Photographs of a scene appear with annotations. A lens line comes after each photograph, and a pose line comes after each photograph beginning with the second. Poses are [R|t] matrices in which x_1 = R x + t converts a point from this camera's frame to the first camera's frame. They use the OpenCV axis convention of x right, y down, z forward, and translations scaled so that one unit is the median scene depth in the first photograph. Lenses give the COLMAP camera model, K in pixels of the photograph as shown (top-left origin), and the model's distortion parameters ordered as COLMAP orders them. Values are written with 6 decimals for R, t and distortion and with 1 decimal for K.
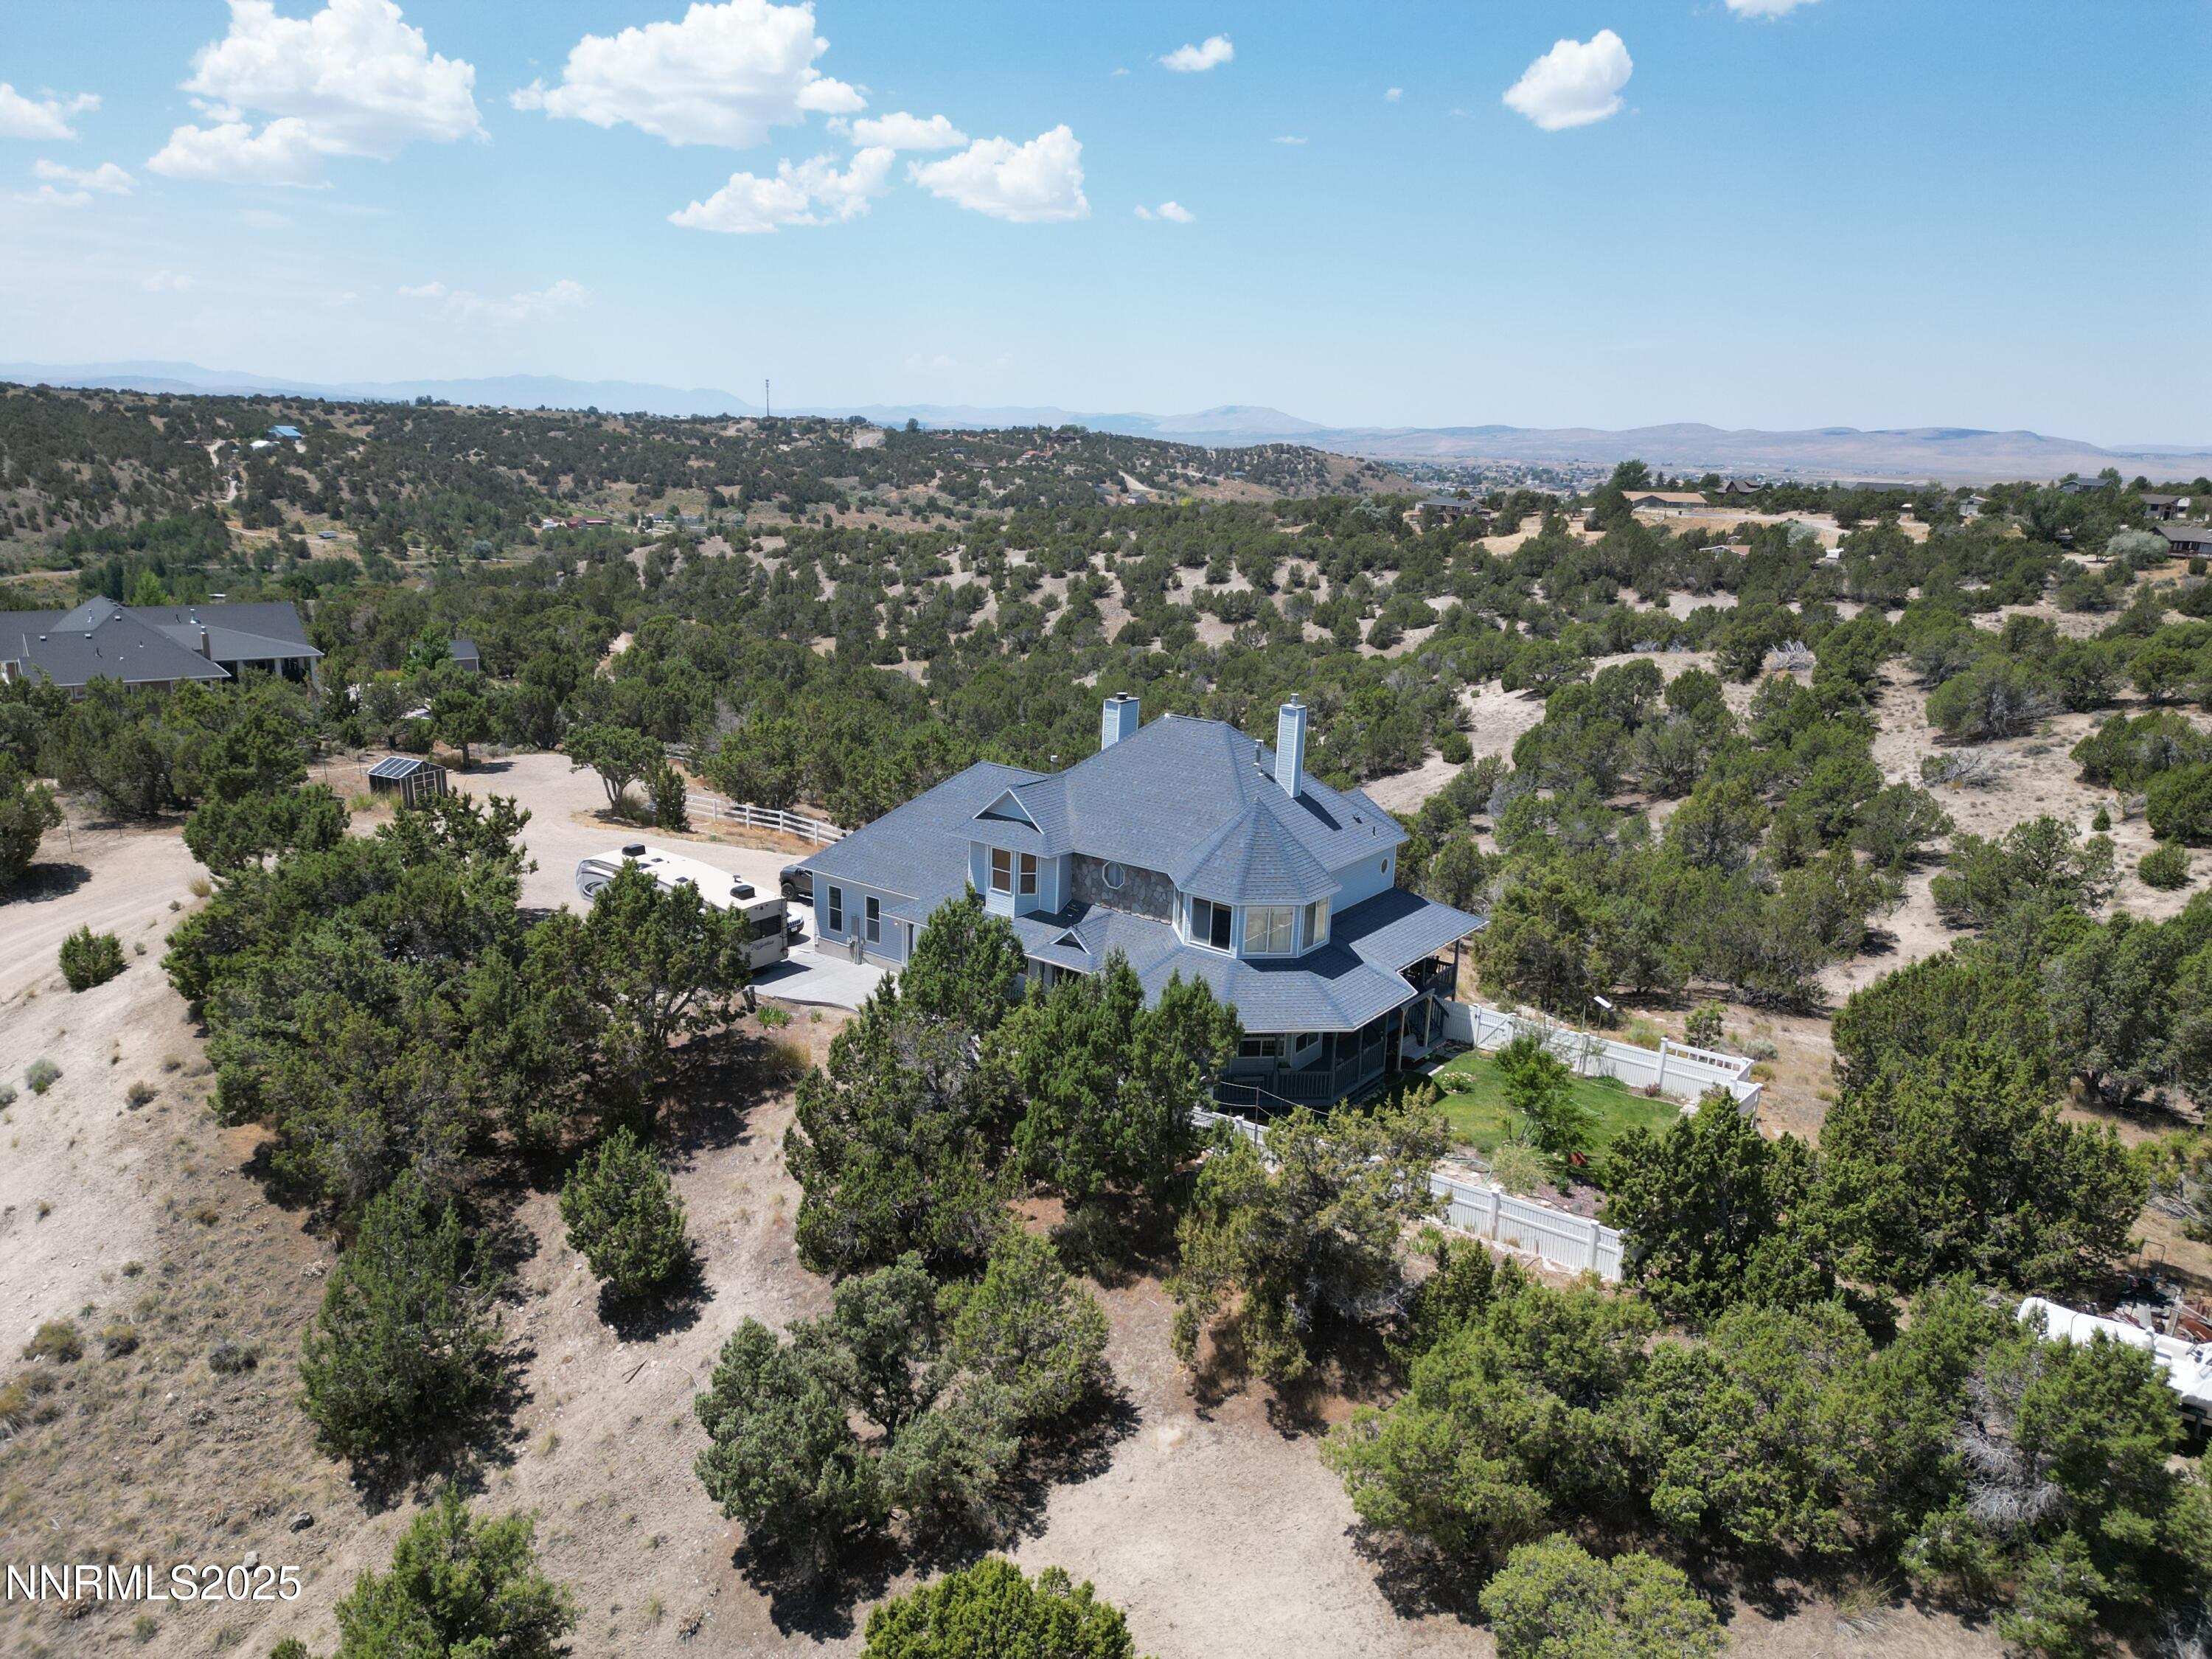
lens RADIAL K [[1559.5, 0, 1106.0], [0, 1559.5, 829.5], [0, 0, 1]] dist [0.177523, -0.334174]
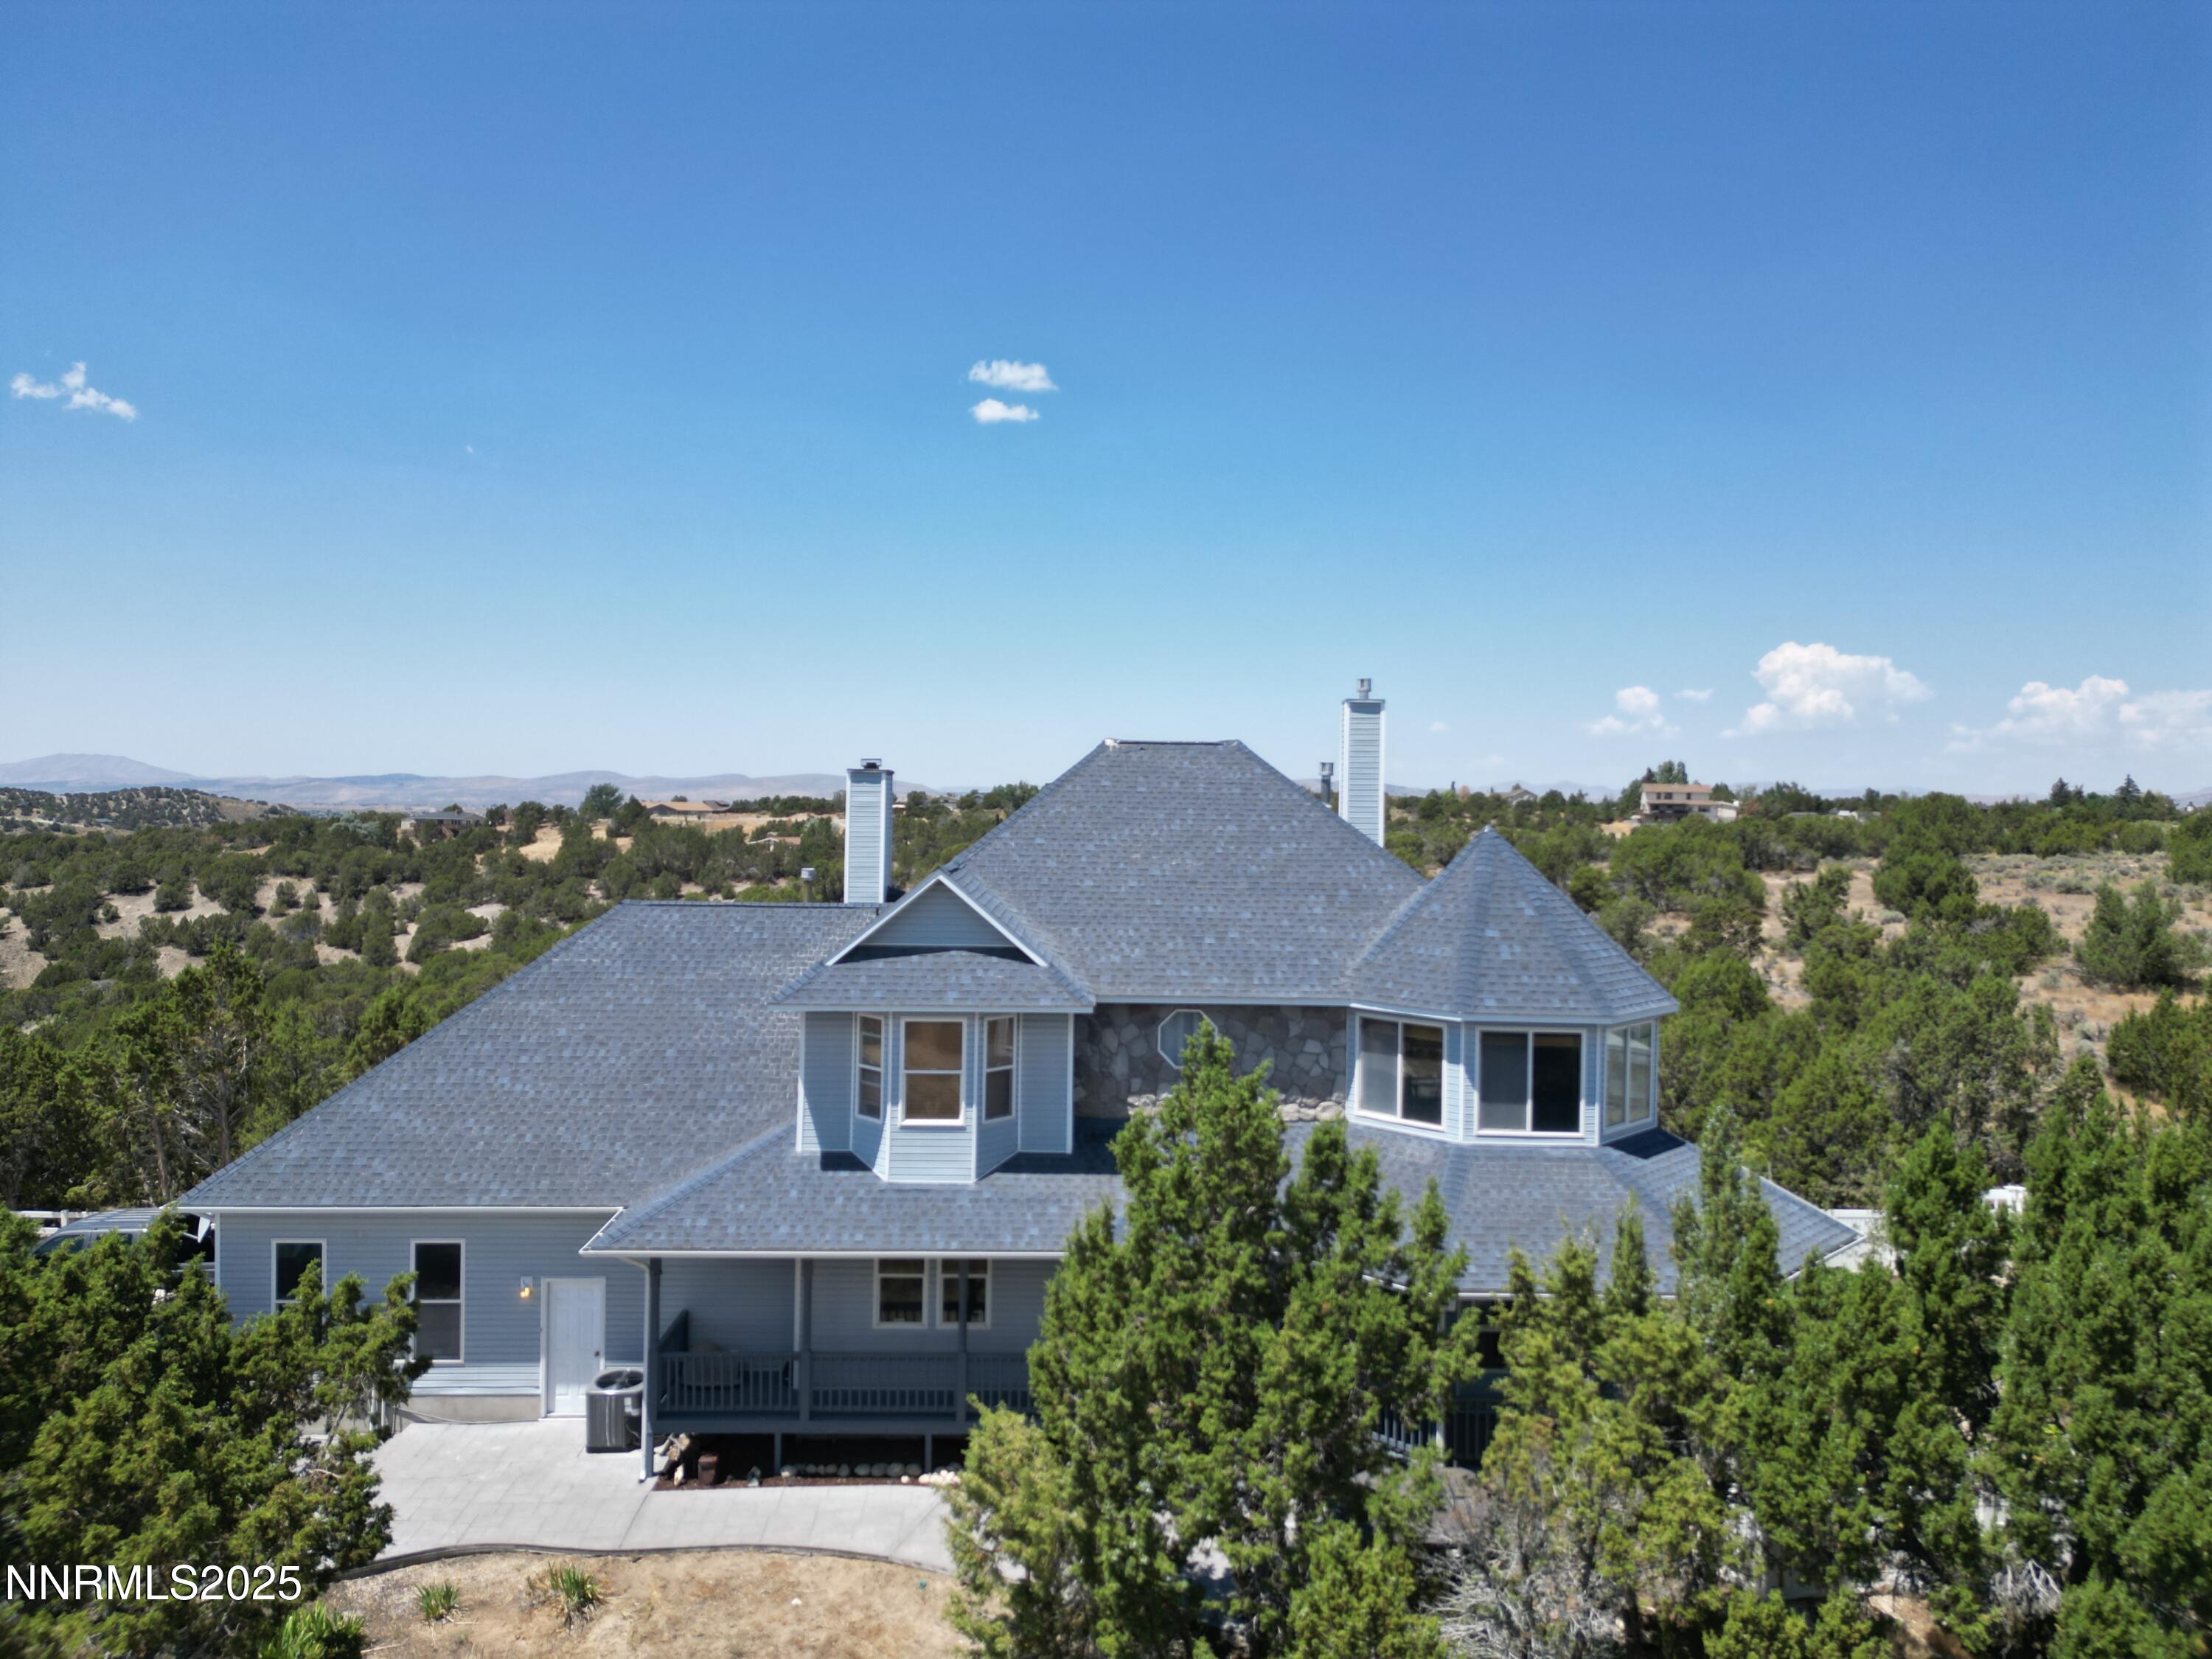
lens RADIAL K [[1546.8, 0, 1098.7], [0, 1546.8, 823.0], [0, 0, 1]] dist [0.080245, -0.069492]
pose [[0.790491, -0.033422, 0.611561, -0.043801], [0.166139, 0.972773, -0.161585, 0.005446], [-0.589510, 0.229336, 0.774521, 0.097472]]
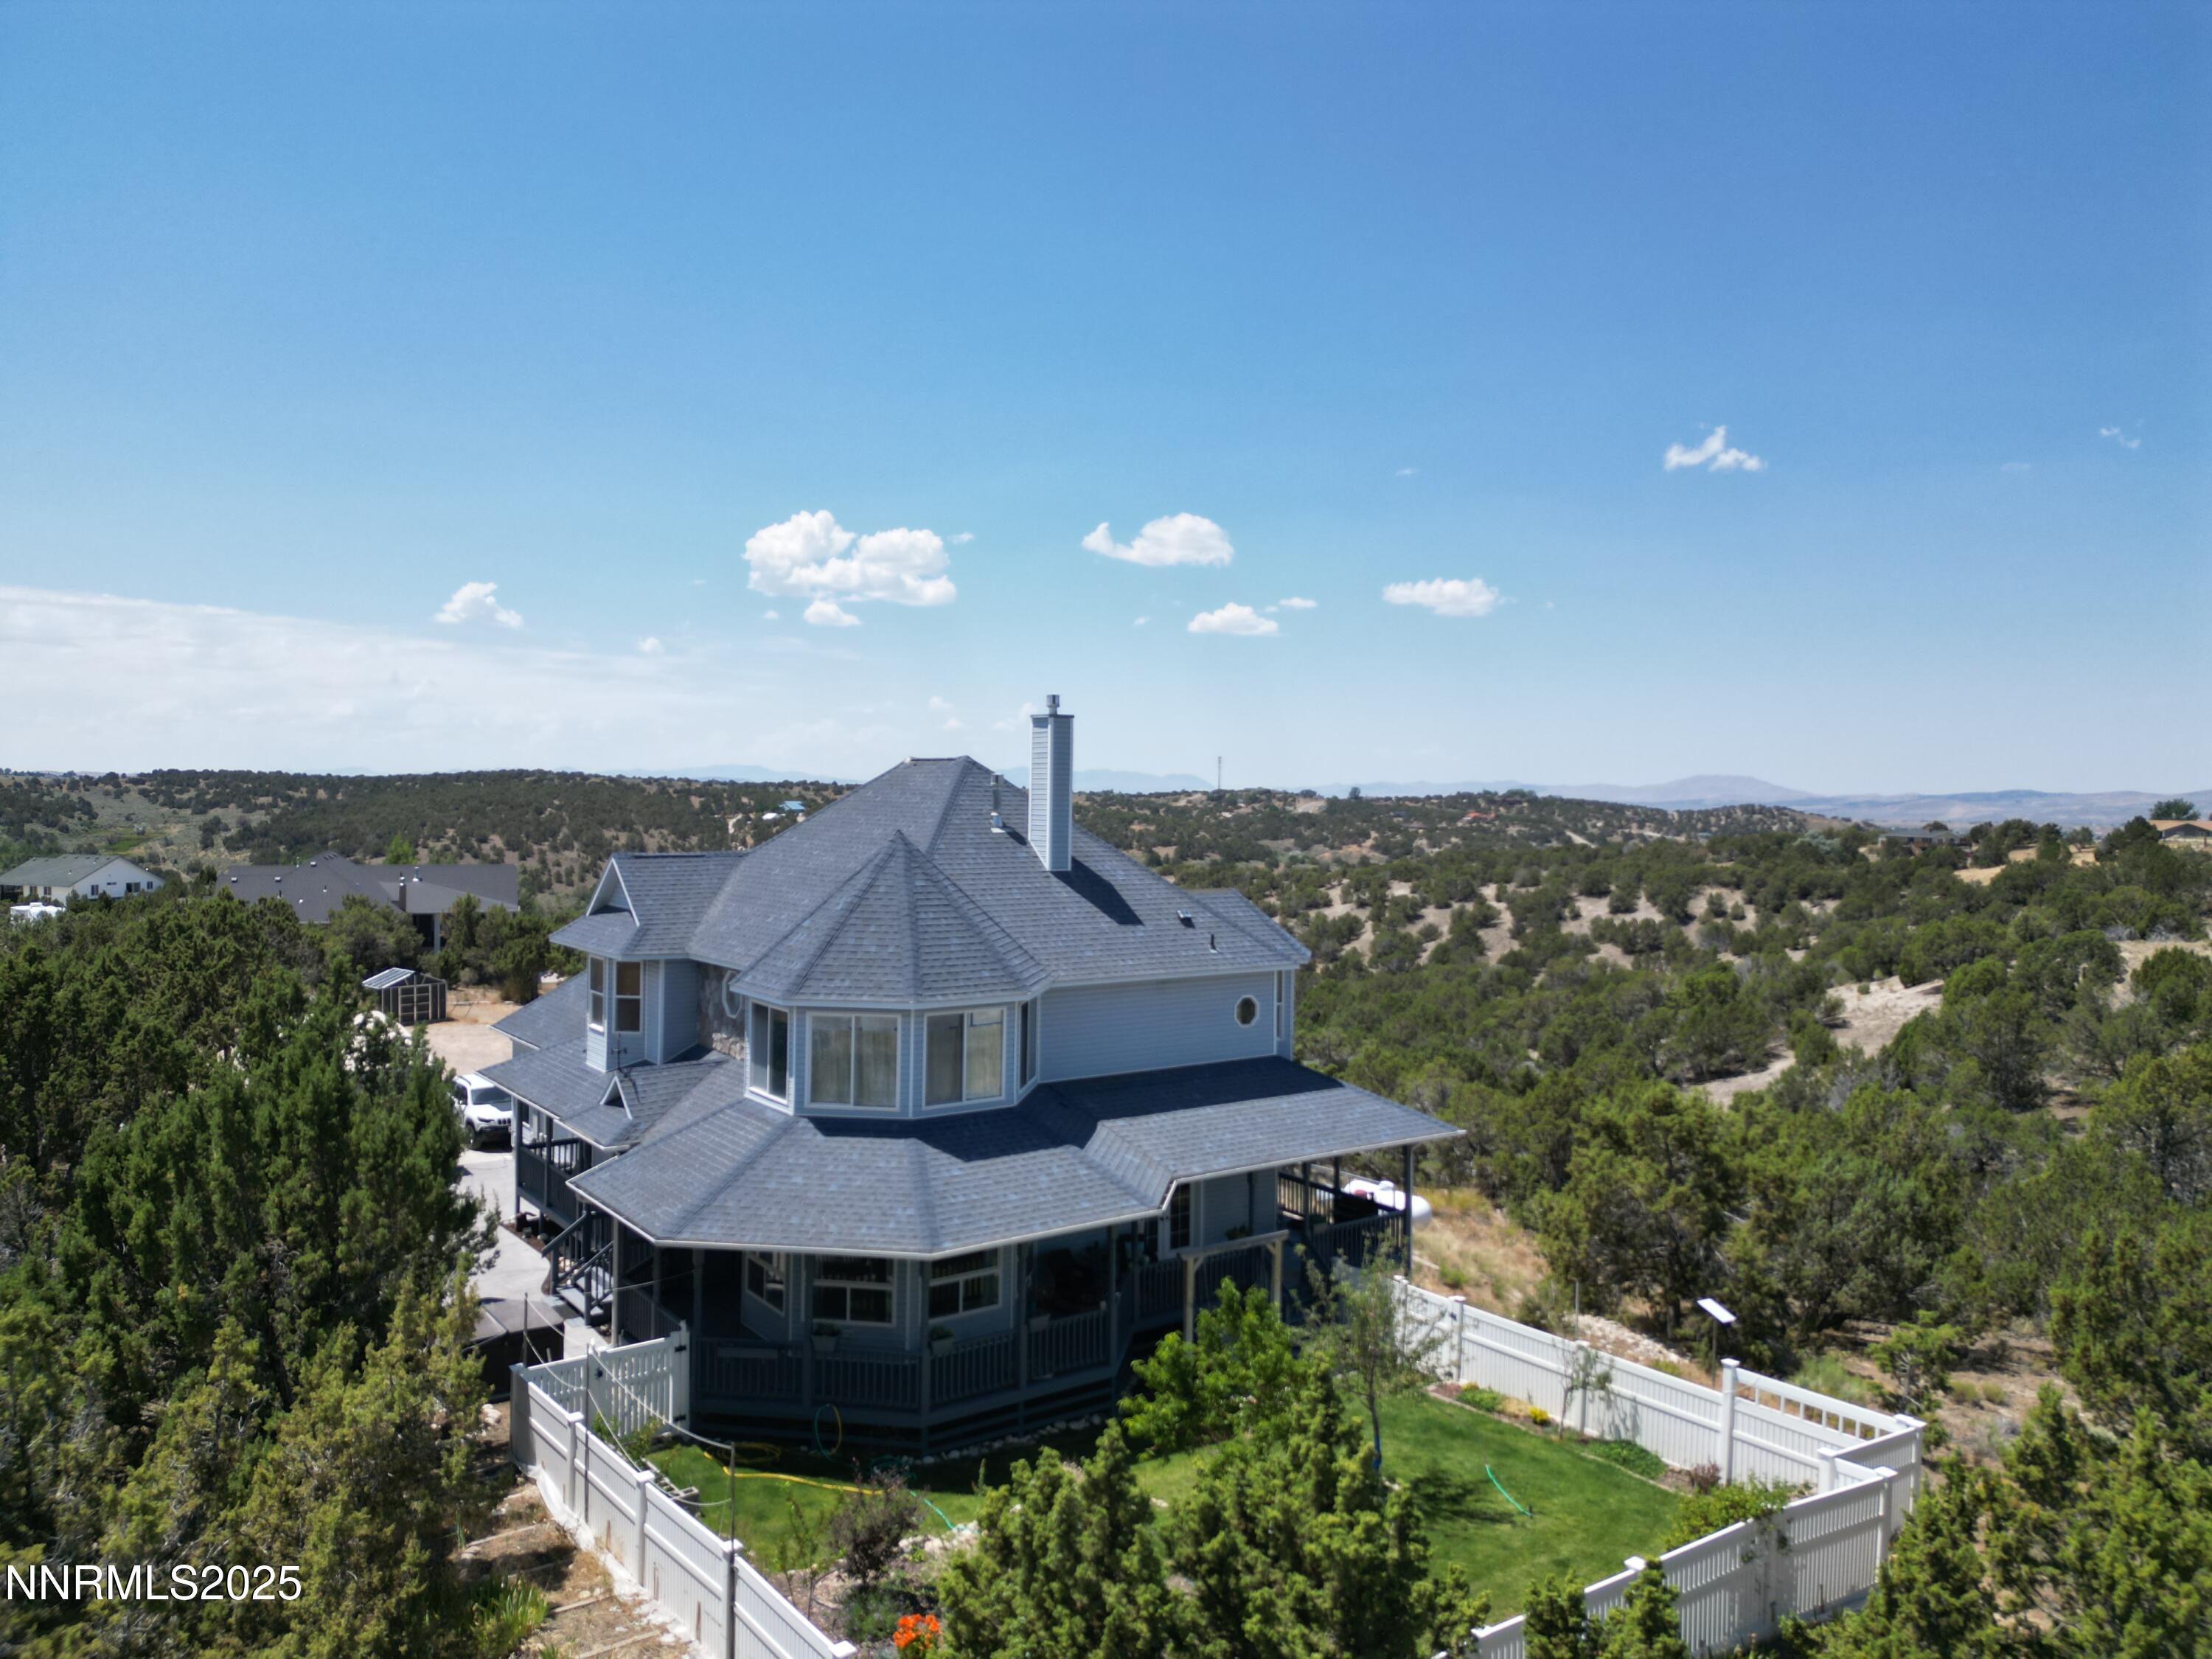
lens RADIAL K [[1546.8, 0, 1098.7], [0, 1546.8, 823.0], [0, 0, 1]] dist [0.080245, -0.069492]
pose [[0.955773, -0.016675, -0.293632, 0.046554], [-0.053882, 0.971566, -0.230558, 0.014139], [0.289127, 0.236182, 0.927698, 0.072294]]
